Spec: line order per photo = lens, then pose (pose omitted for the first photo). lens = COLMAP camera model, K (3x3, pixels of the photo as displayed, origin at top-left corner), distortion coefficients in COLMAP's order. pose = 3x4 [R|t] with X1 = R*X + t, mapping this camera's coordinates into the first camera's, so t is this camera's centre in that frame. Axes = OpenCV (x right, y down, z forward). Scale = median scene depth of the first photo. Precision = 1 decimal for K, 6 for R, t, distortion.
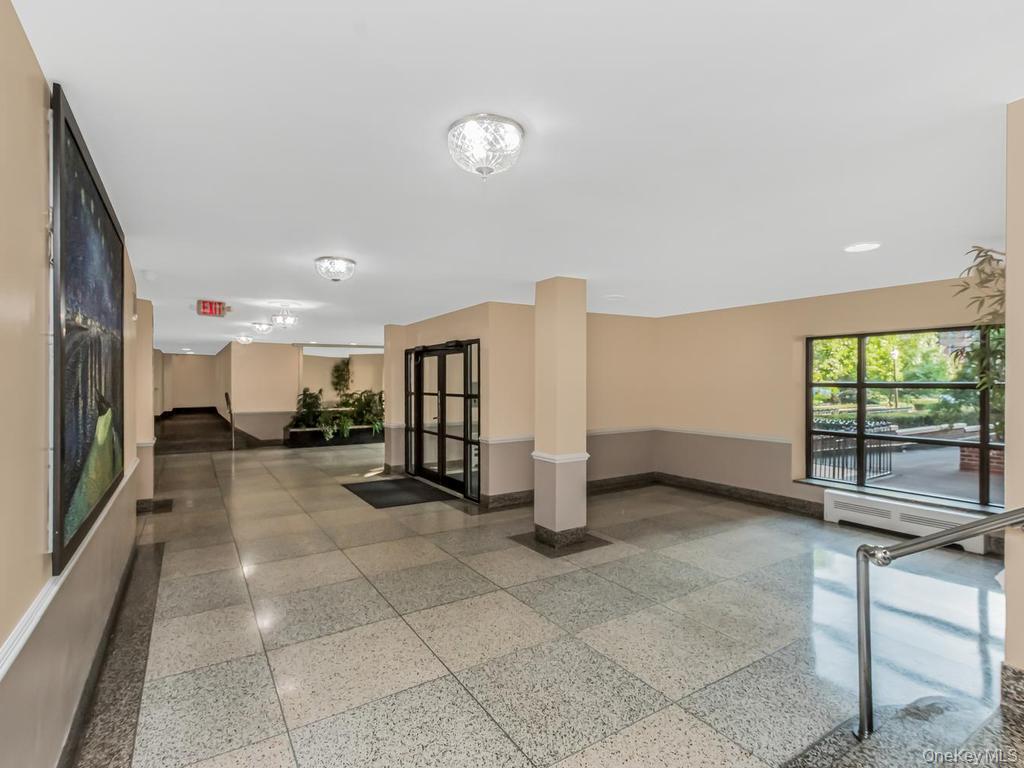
lens RADIAL K [[522.1, 0, 516.0], [0, 522.1, 388.9], [0, 0, 1]] dist [0.006640, -0.000945]
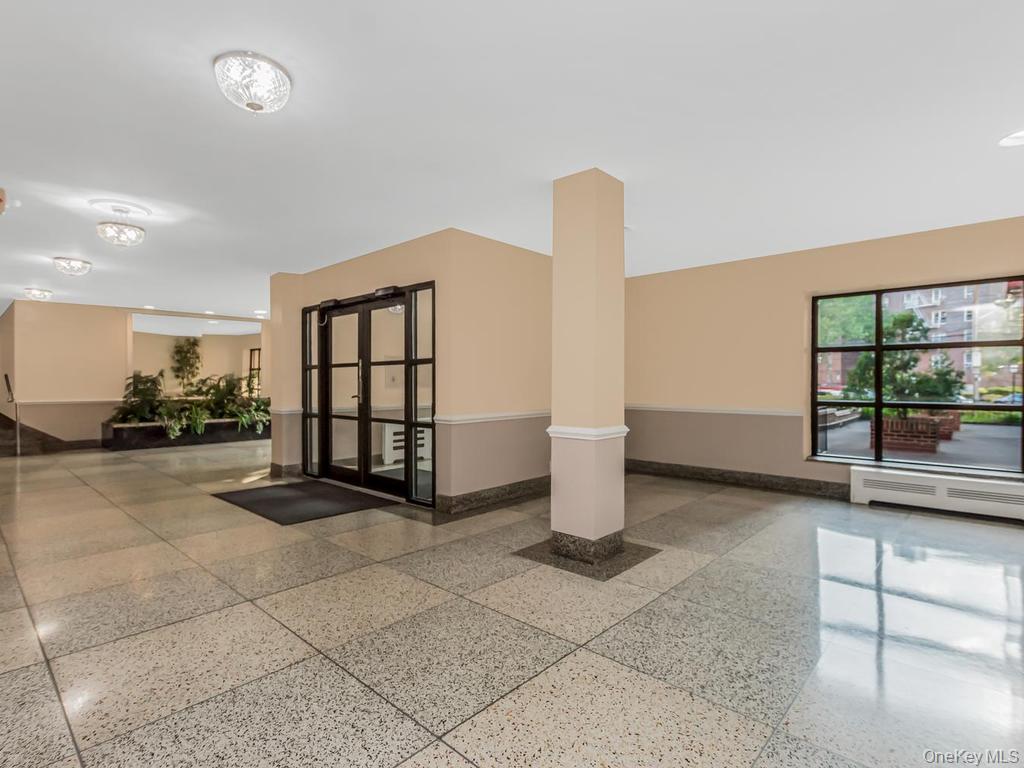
lens RADIAL K [[522.1, 0, 516.0], [0, 522.1, 388.9], [0, 0, 1]] dist [0.006640, -0.000945]
pose [[0.964616, -0.002377, 0.263649, -0.140650], [0.003562, 0.999986, -0.004016, 0.052951], [-0.263636, 0.004813, 0.964610, 0.251574]]
